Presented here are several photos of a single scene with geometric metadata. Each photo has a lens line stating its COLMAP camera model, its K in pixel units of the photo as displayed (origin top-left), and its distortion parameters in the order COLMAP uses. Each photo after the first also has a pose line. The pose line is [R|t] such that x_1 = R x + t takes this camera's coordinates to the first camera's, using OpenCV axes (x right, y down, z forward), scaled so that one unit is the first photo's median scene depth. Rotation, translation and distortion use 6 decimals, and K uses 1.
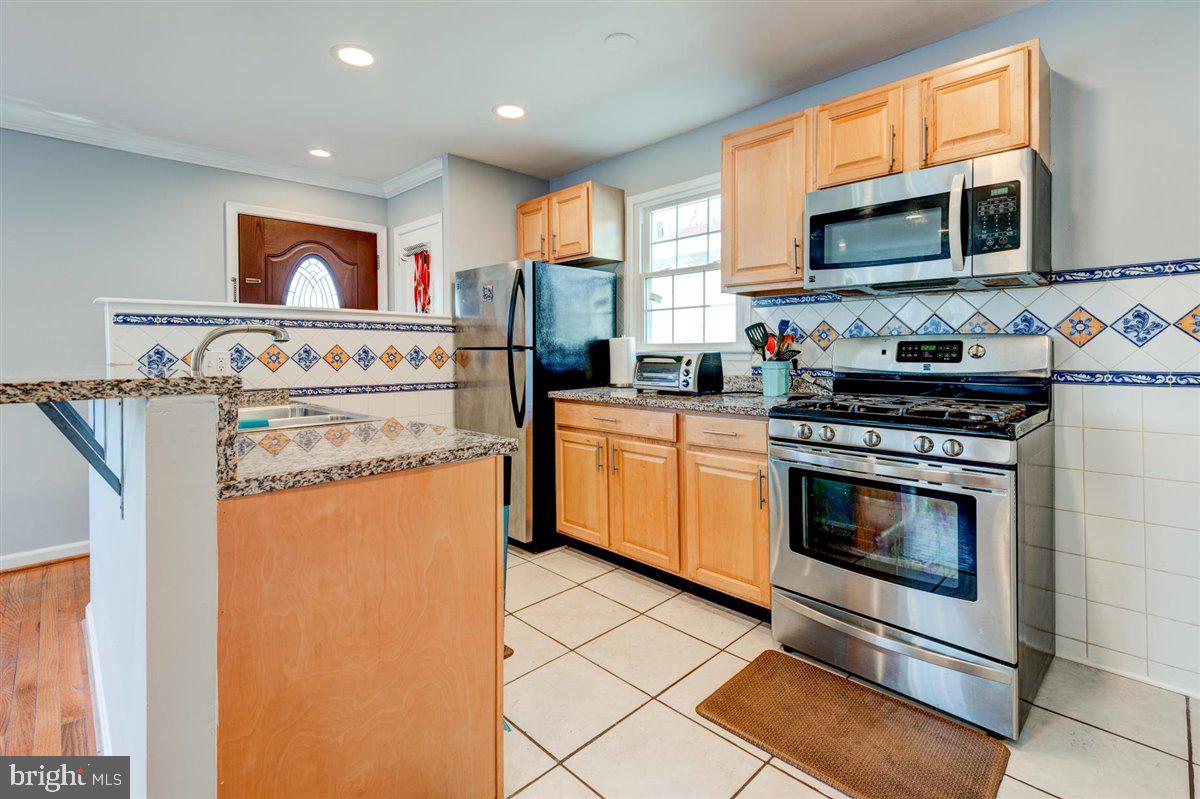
lens RADIAL K [[552.7, 0, 591.9], [0, 552.7, 364.6], [0, 0, 1]] dist [0.023843, -0.009104]
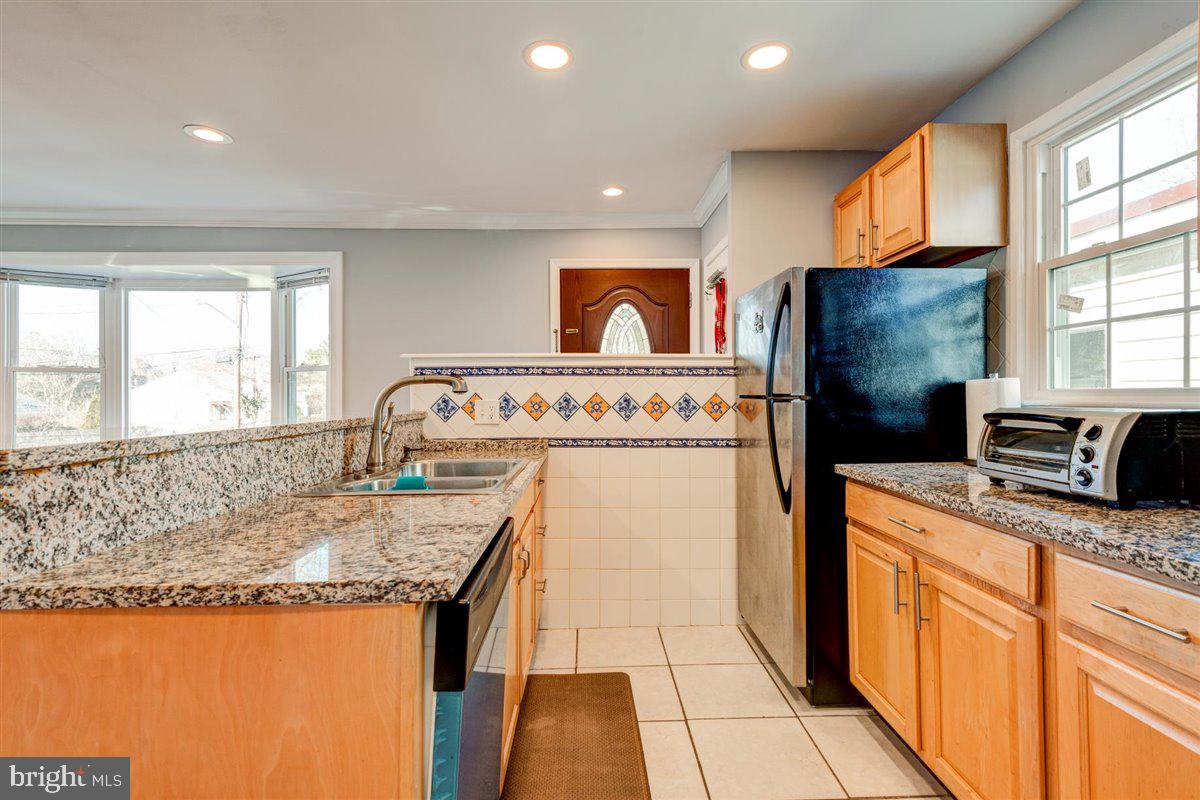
lens RADIAL K [[552.7, 0, 597.5], [0, 552.7, 397.8], [0, 0, 1]] dist [0.023843, -0.009104]
pose [[0.736678, 0.005697, -0.676219, 0.173701], [-0.016425, 0.999820, -0.009469, -0.020514], [0.676044, 0.018083, 0.736639, 0.355430]]
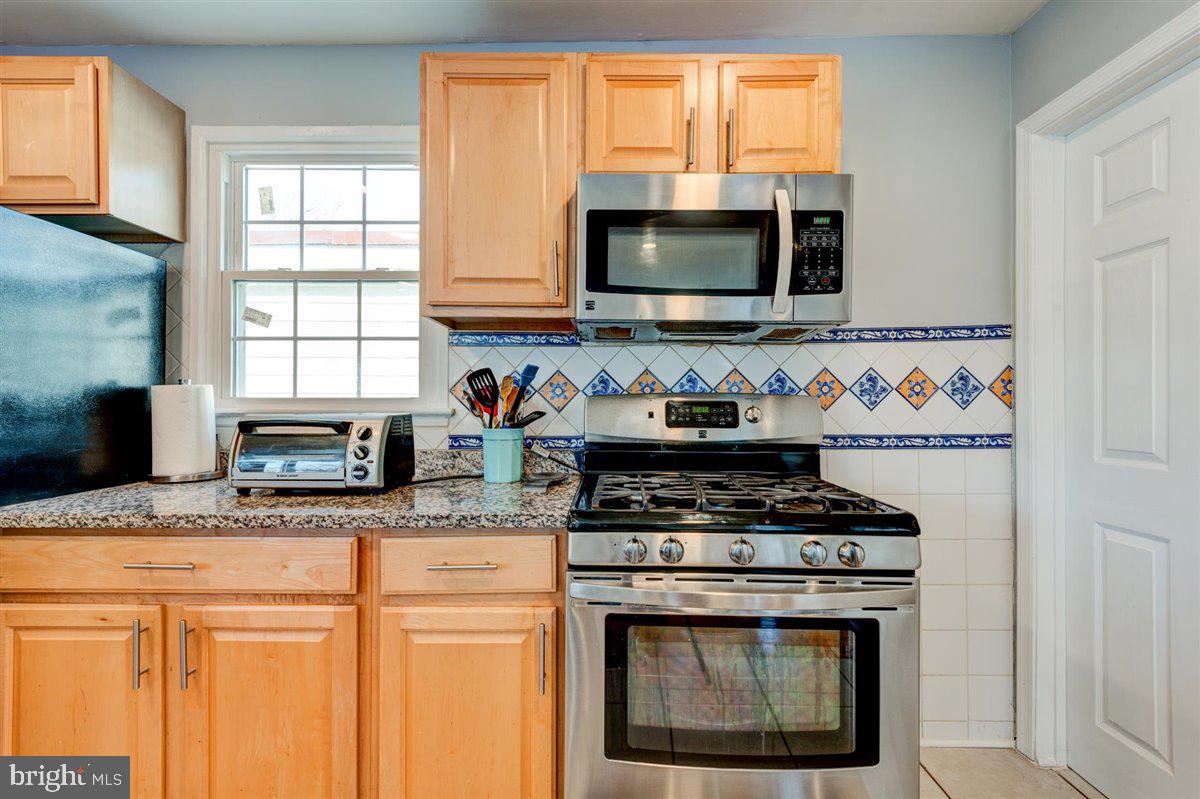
lens RADIAL K [[552.7, 0, 606.2], [0, 552.7, 400.7], [0, 0, 1]] dist [0.023843, -0.009104]
pose [[0.705608, 0.012647, 0.708489, -0.043064], [0.012134, 0.999478, -0.029926, -0.016240], [-0.708498, 0.029713, 0.705087, 0.415940]]
